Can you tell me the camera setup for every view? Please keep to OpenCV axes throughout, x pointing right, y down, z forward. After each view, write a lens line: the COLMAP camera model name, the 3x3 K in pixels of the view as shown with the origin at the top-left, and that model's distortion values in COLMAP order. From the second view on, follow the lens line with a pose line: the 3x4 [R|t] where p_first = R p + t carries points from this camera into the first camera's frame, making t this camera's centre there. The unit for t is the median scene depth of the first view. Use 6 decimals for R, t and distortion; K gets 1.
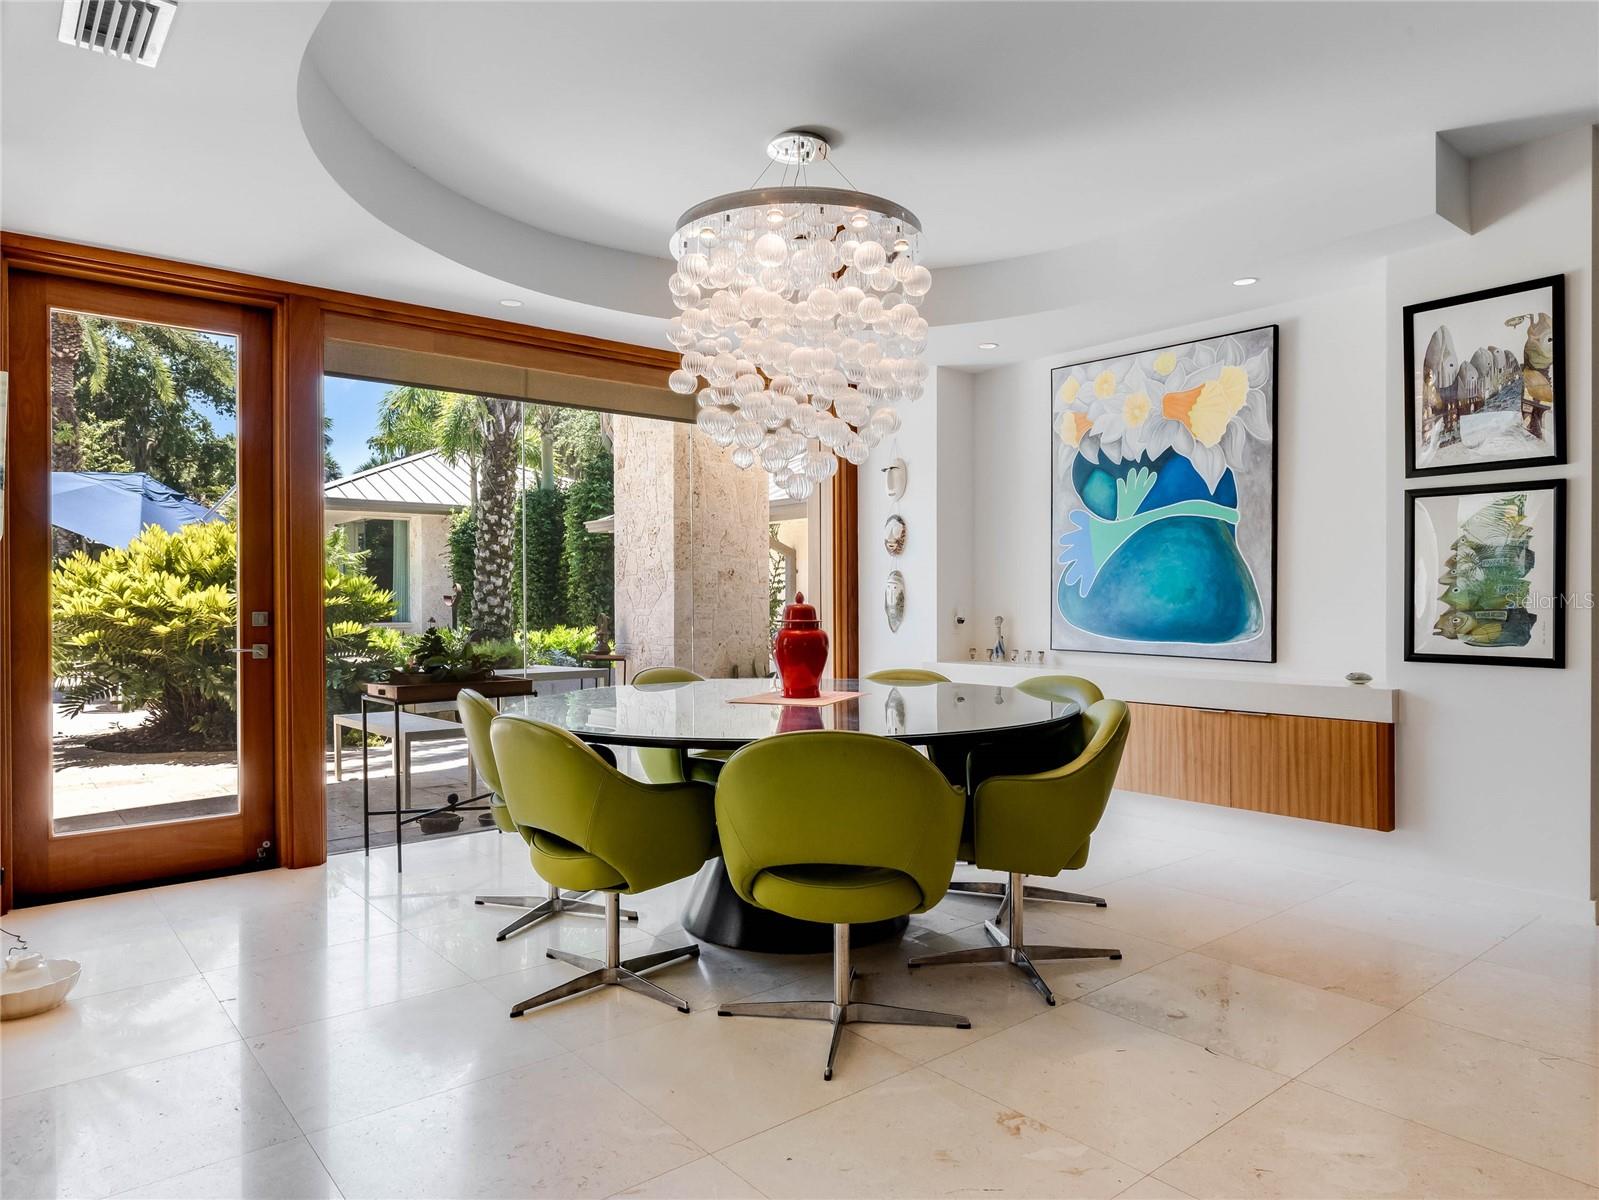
lens RADIAL K [[1023.6, 0, 805.6], [0, 1023.6, 600.6], [0, 0, 1]] dist [0.002114, -0.002030]
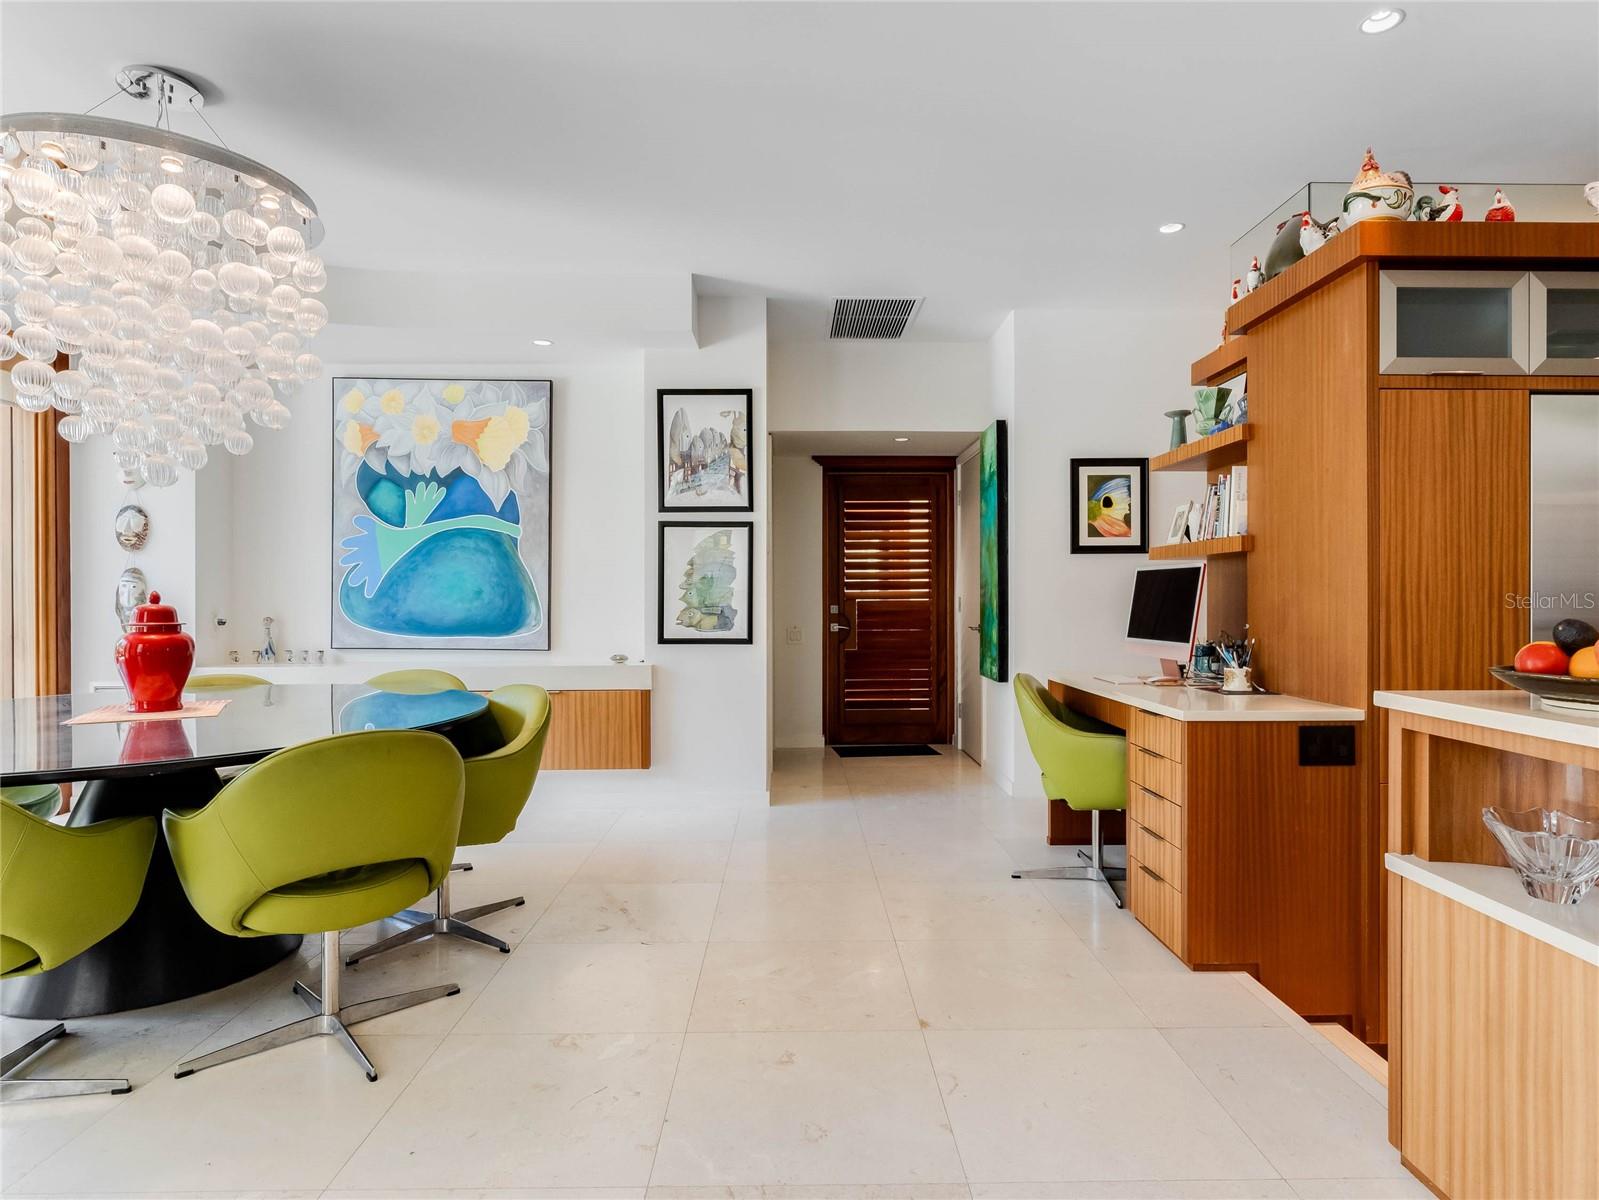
lens RADIAL K [[906.9, 0, 815.0], [0, 906.9, 598.2], [0, 0, 1]] dist [-0.002242, -0.001448]
pose [[0.621963, 0.001270, 0.783046, -0.208987], [0.001515, 0.999995, -0.002825, 0.000606], [-0.783045, 0.002943, 0.621958, 0.059092]]
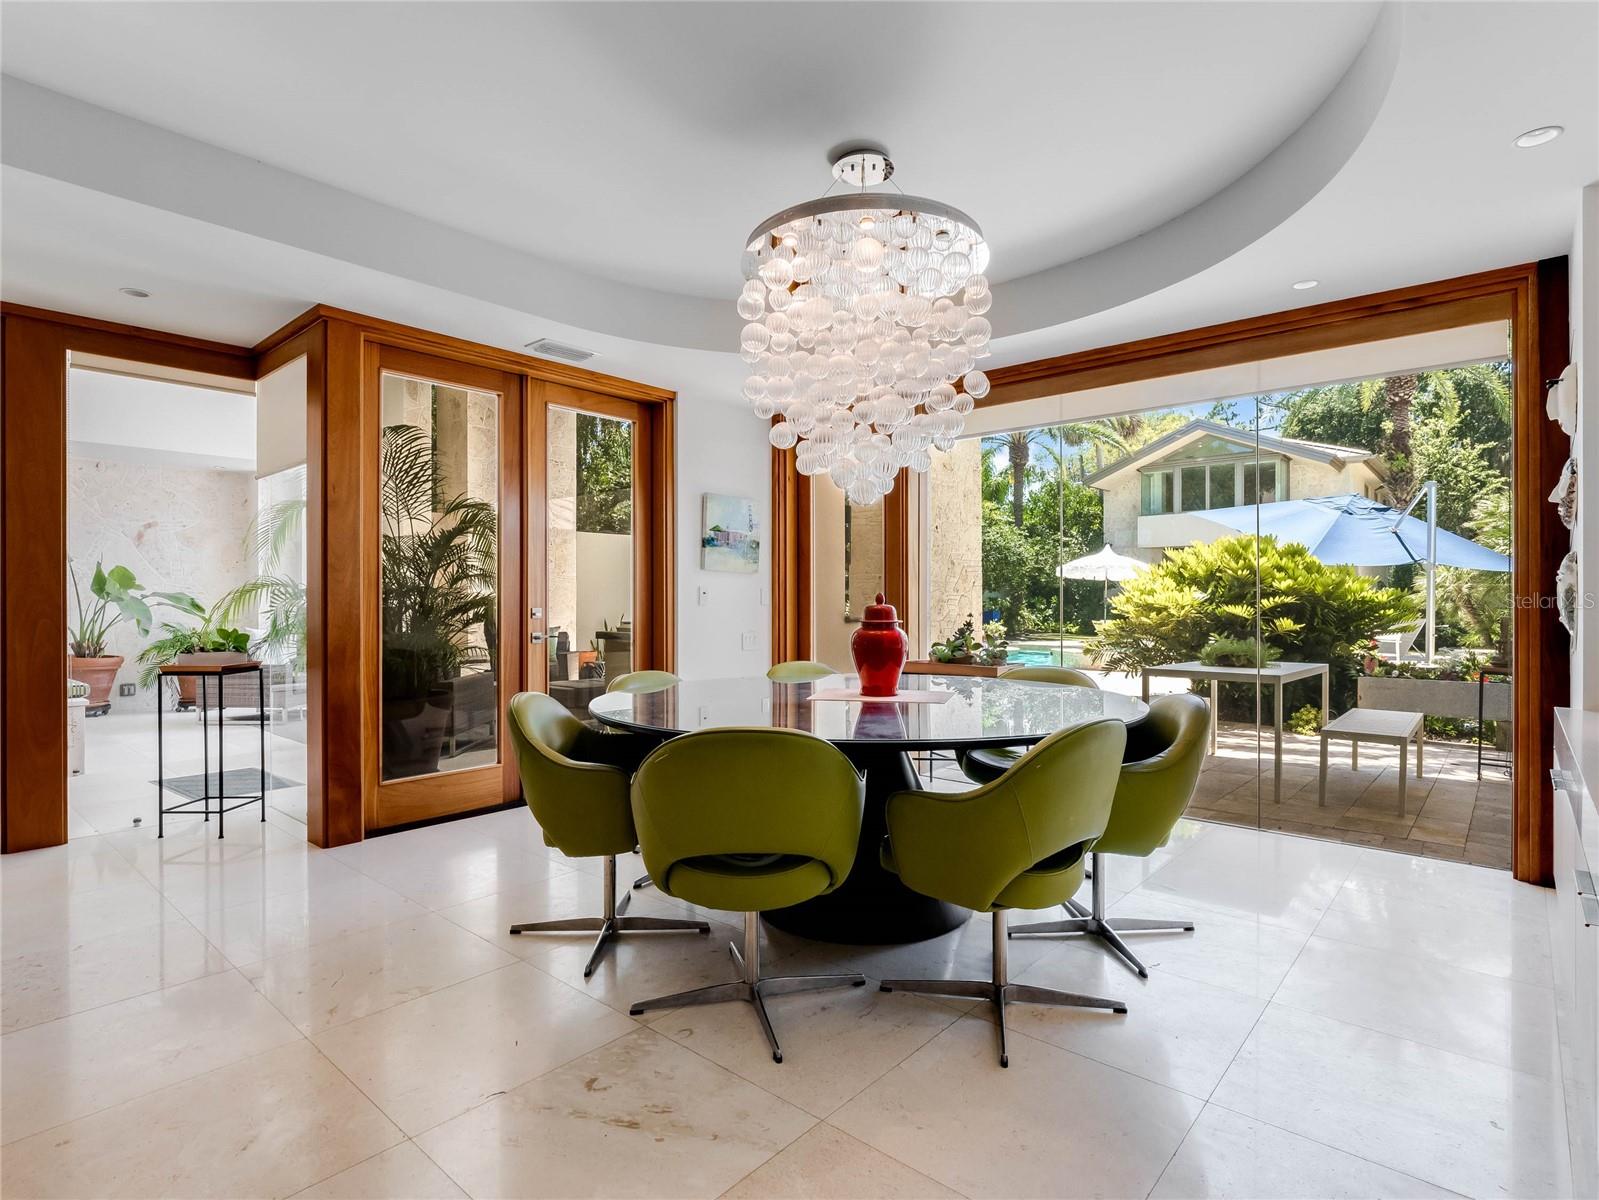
lens RADIAL K [[821.7, 0, 807.9], [0, 821.7, 606.1], [0, 0, 1]] dist [-0.008905, -0.001424]
pose [[0.163082, 0.012642, -0.986531, 0.638964], [-0.001266, 0.999920, 0.012605, -0.005458], [0.986612, -0.000807, 0.163085, 0.635532]]
